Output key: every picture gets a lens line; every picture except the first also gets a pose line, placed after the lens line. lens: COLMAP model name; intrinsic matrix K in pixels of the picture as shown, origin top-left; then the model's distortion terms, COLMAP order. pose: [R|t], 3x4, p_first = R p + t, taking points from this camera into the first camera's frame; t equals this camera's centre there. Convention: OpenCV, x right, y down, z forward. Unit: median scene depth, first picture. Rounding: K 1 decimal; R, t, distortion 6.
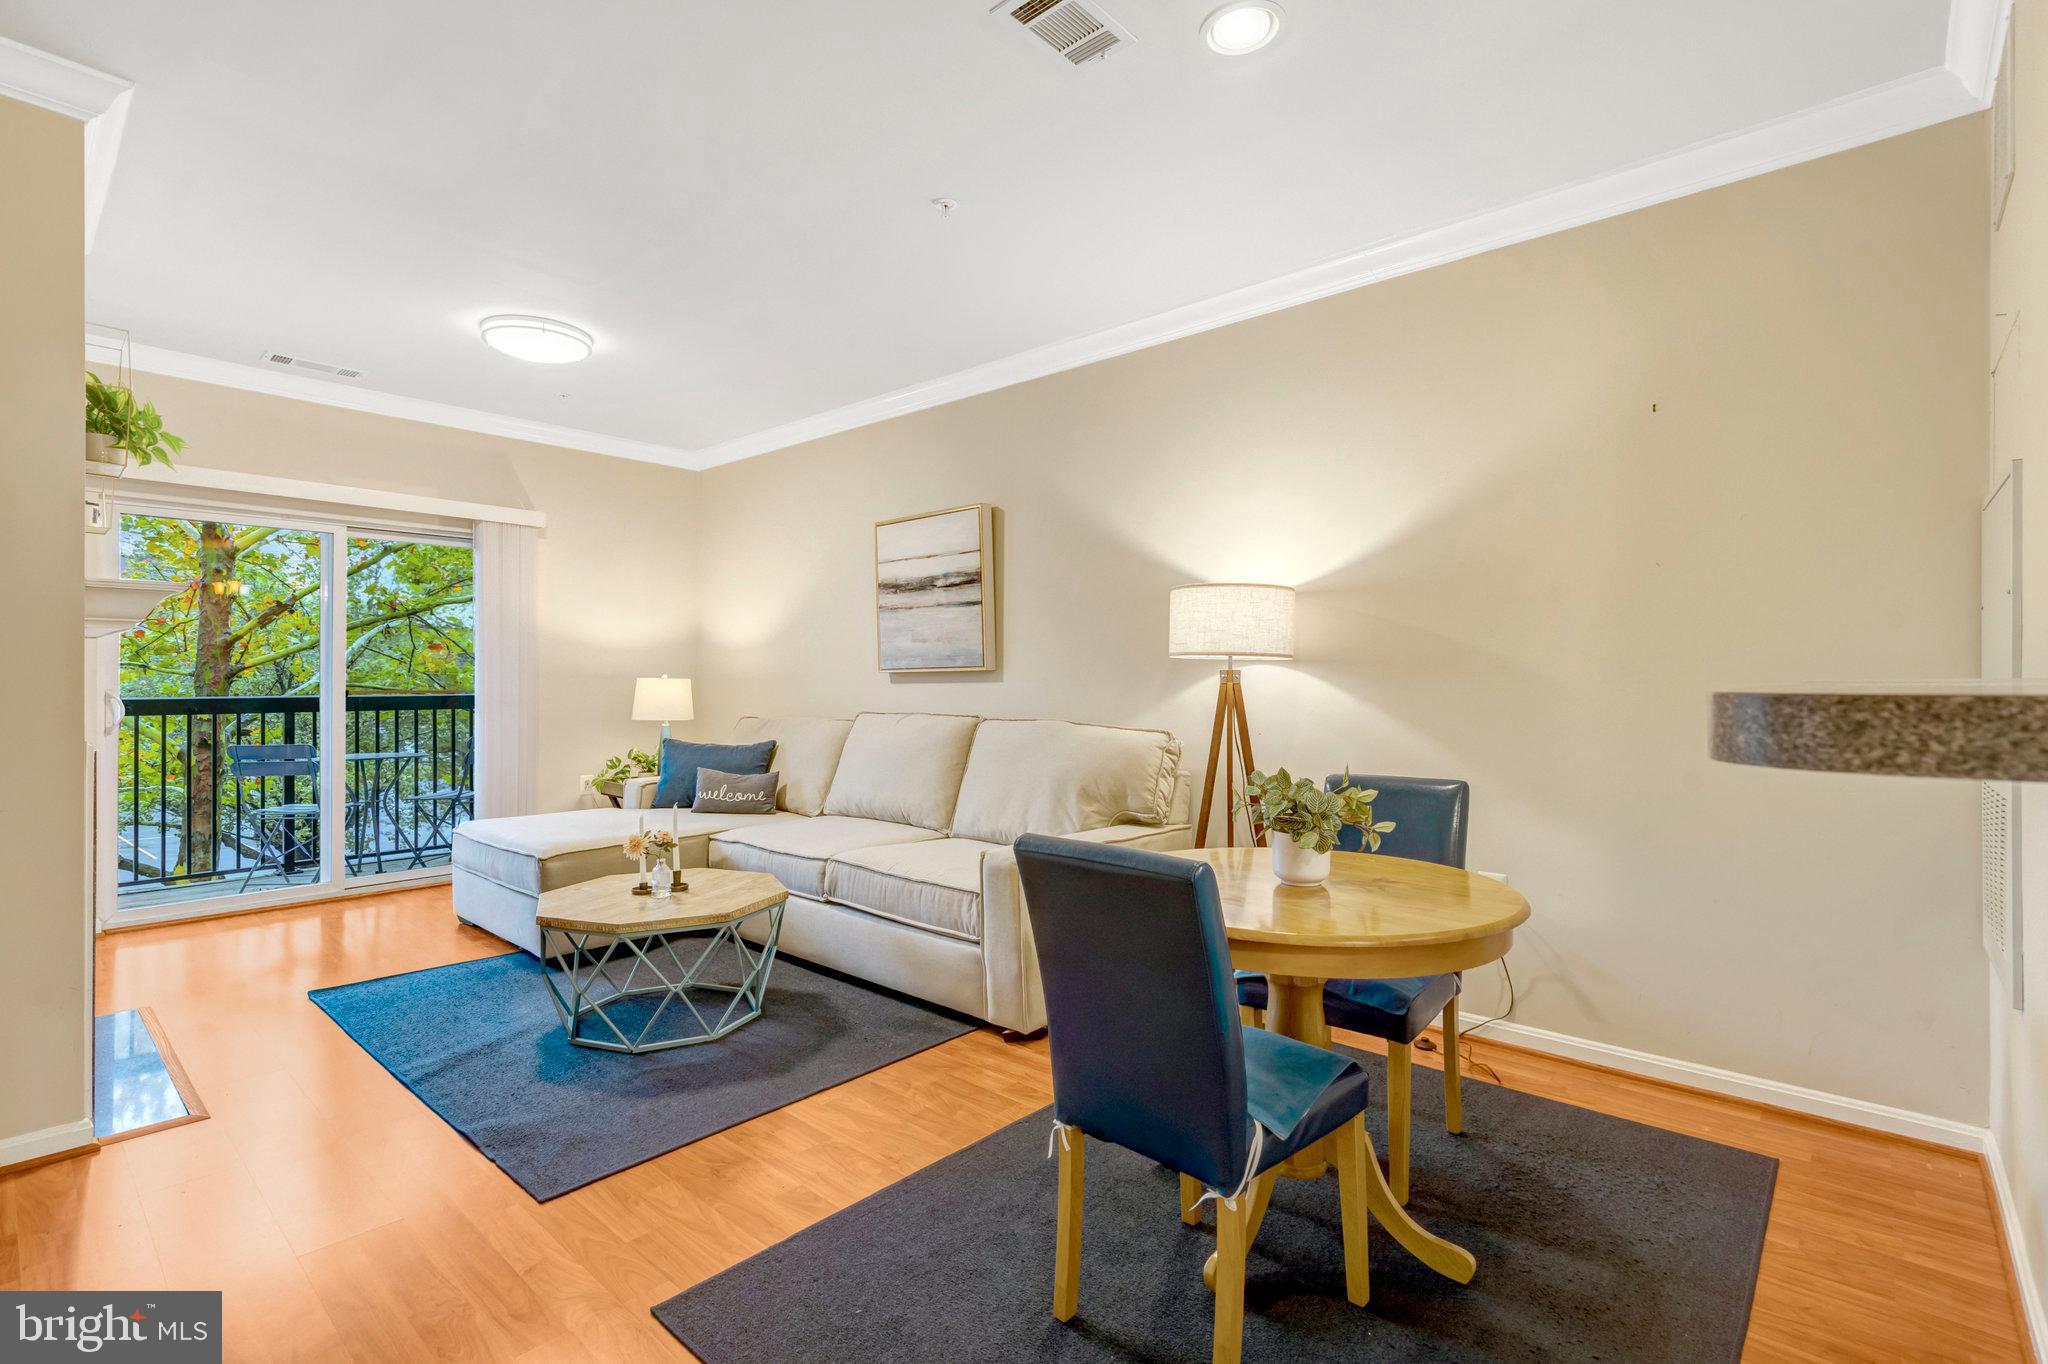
lens RADIAL K [[951.8, 0, 1034.4], [0, 951.8, 677.7], [0, 0, 1]] dist [-0.002247, -0.000208]
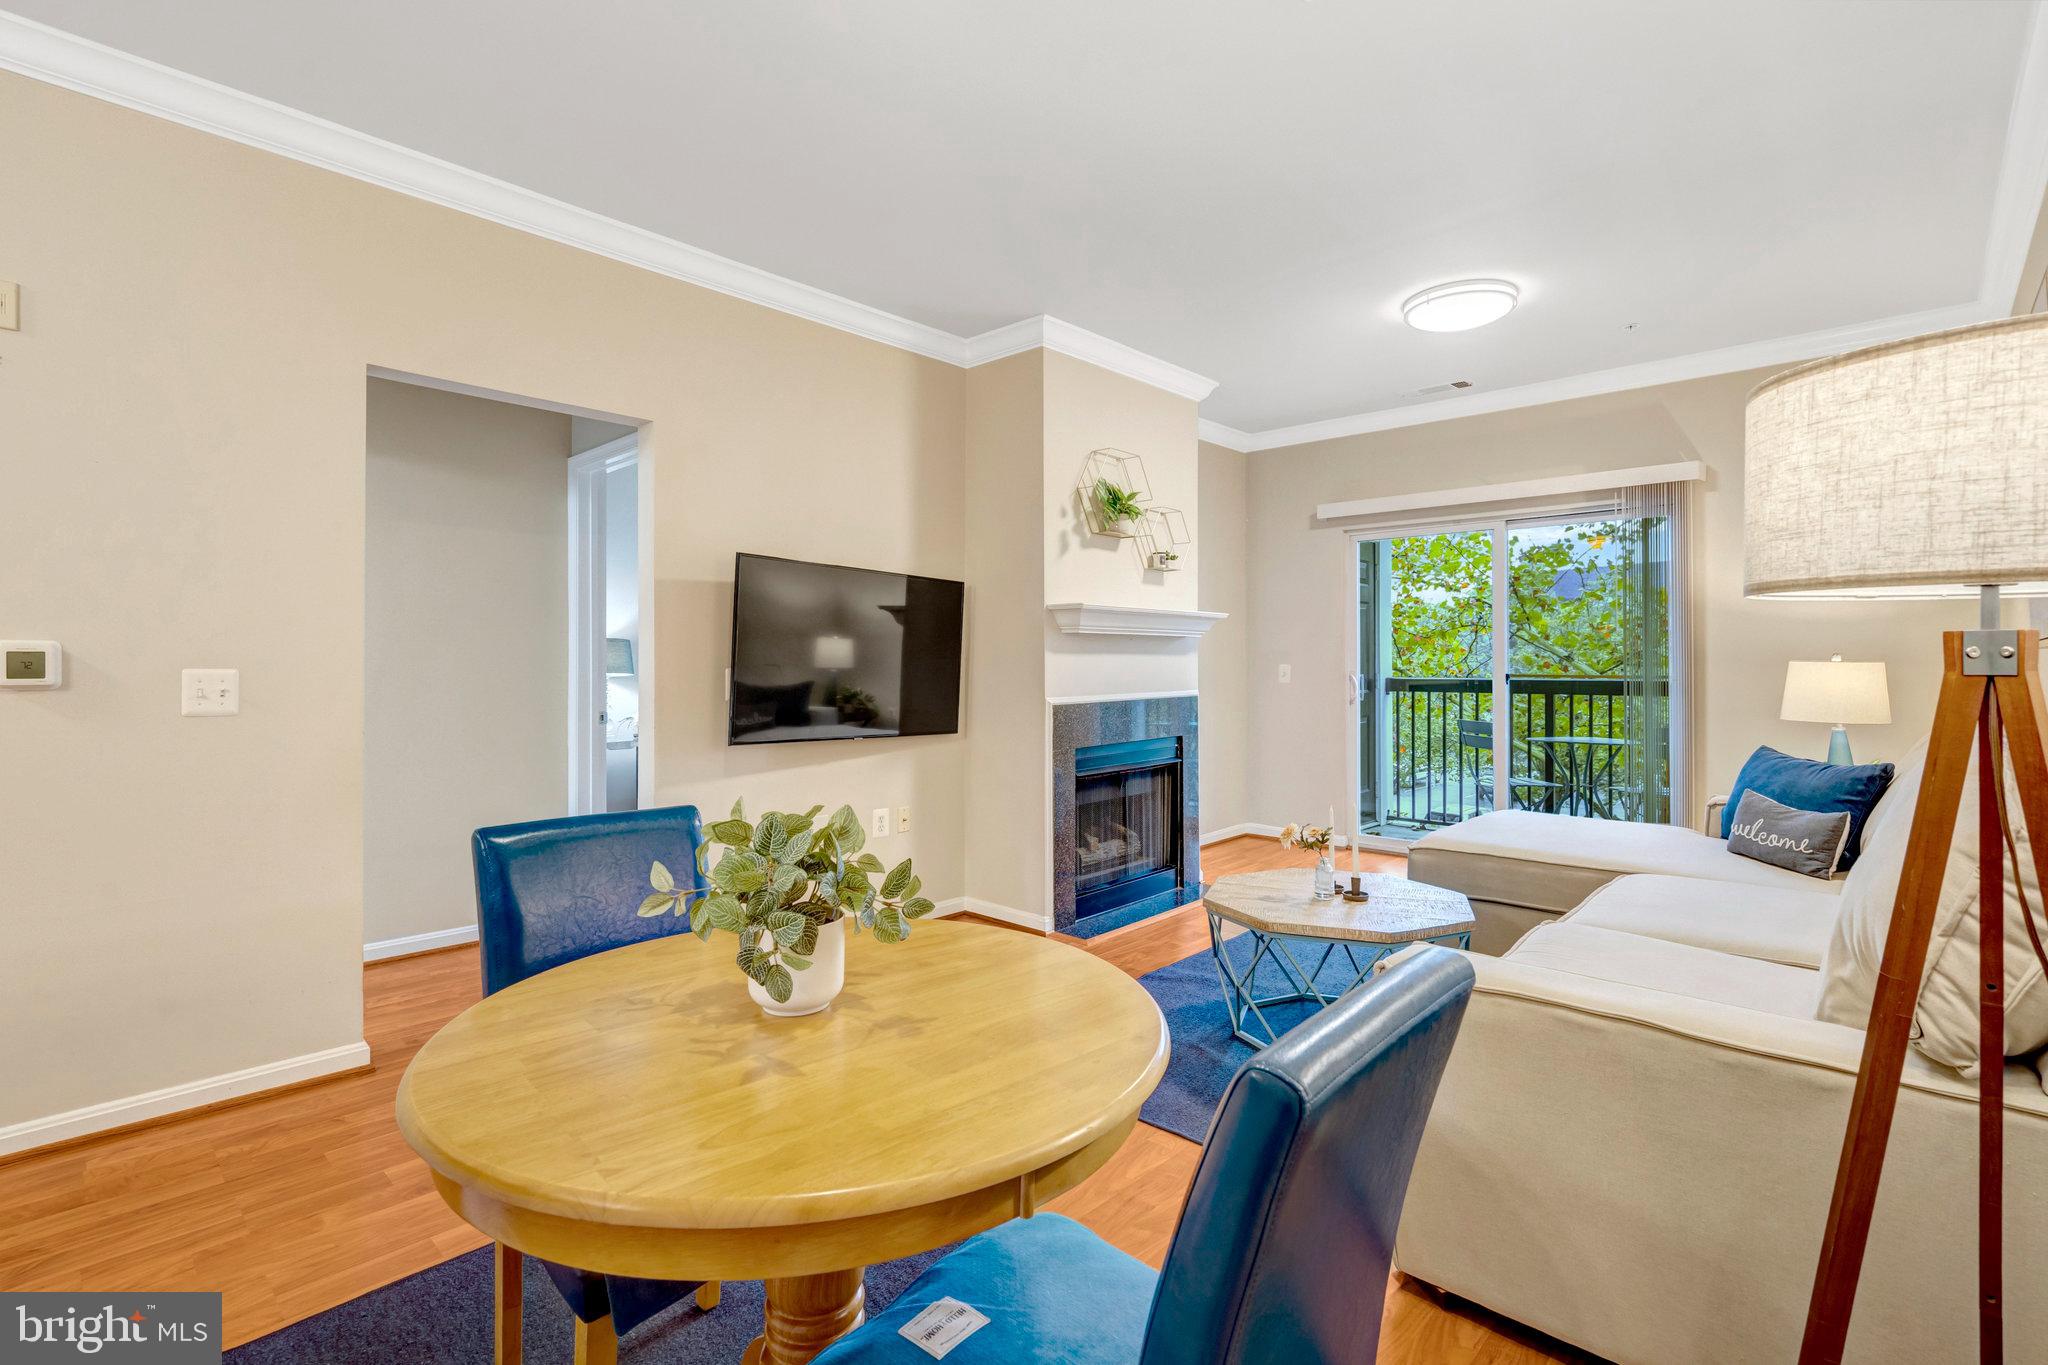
lens RADIAL K [[951.8, 0, 1036.4], [0, 951.8, 669.0], [0, 0, 1]] dist [-0.002247, -0.000208]
pose [[0.003720, 0.005717, -0.999977, 0.362112], [0.002661, 0.999980, 0.005727, 0.000122], [0.999990, -0.002682, 0.003705, 0.483891]]
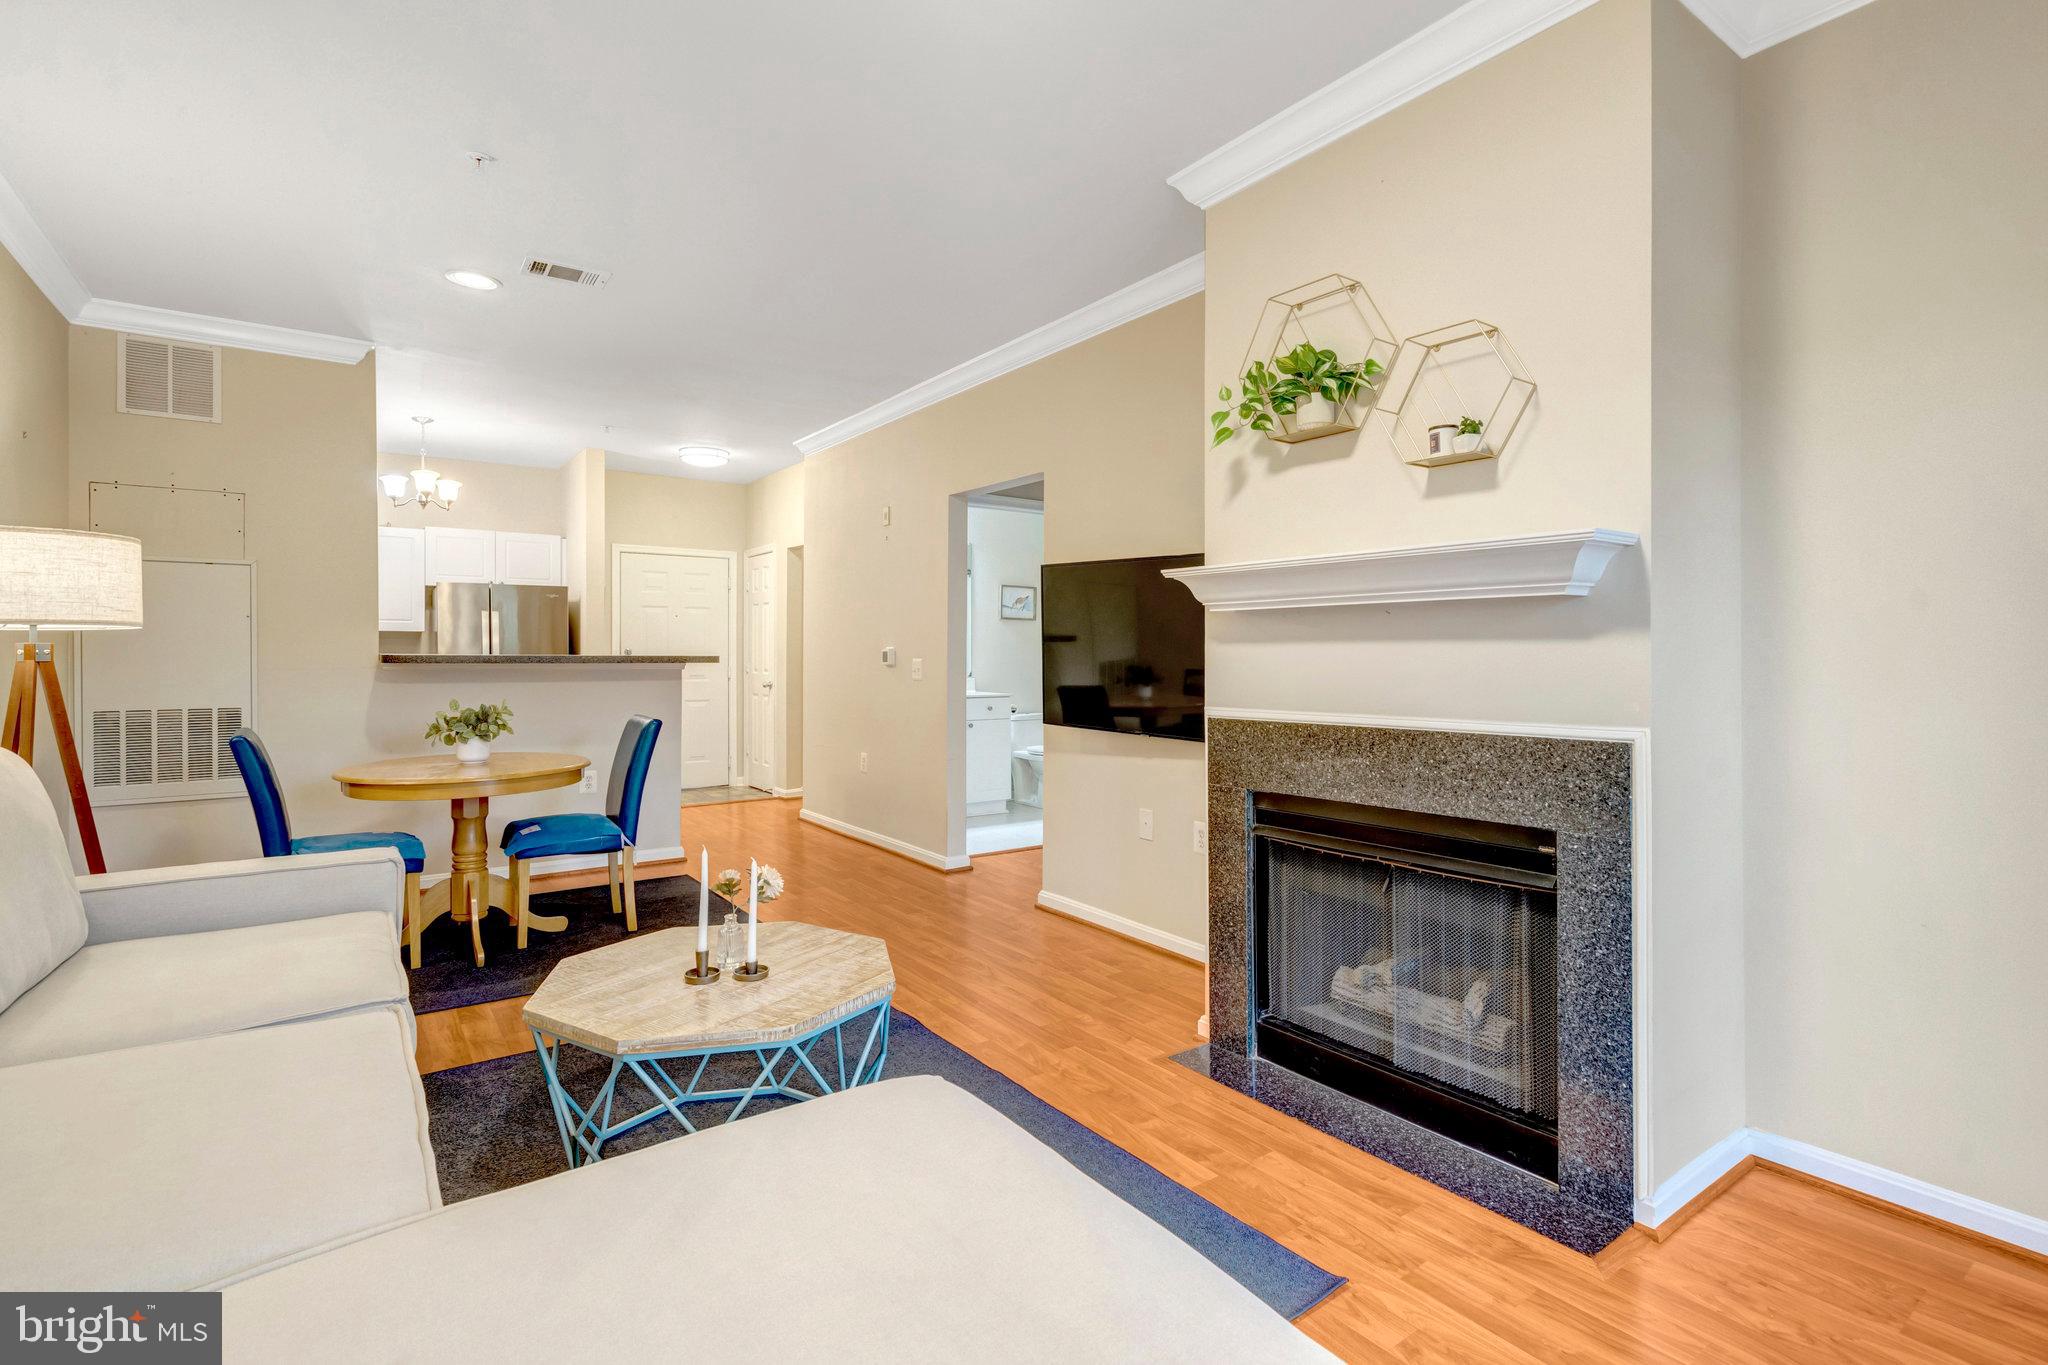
lens RADIAL K [[951.8, 0, 1056.2], [0, 951.8, 661.1], [0, 0, 1]] dist [-0.002247, -0.000208]
pose [[-0.982390, -0.003278, 0.186812, -0.512085], [-0.002633, 0.999990, 0.003706, 0.000392], [-0.186822, 0.003149, -0.982389, 1.107229]]
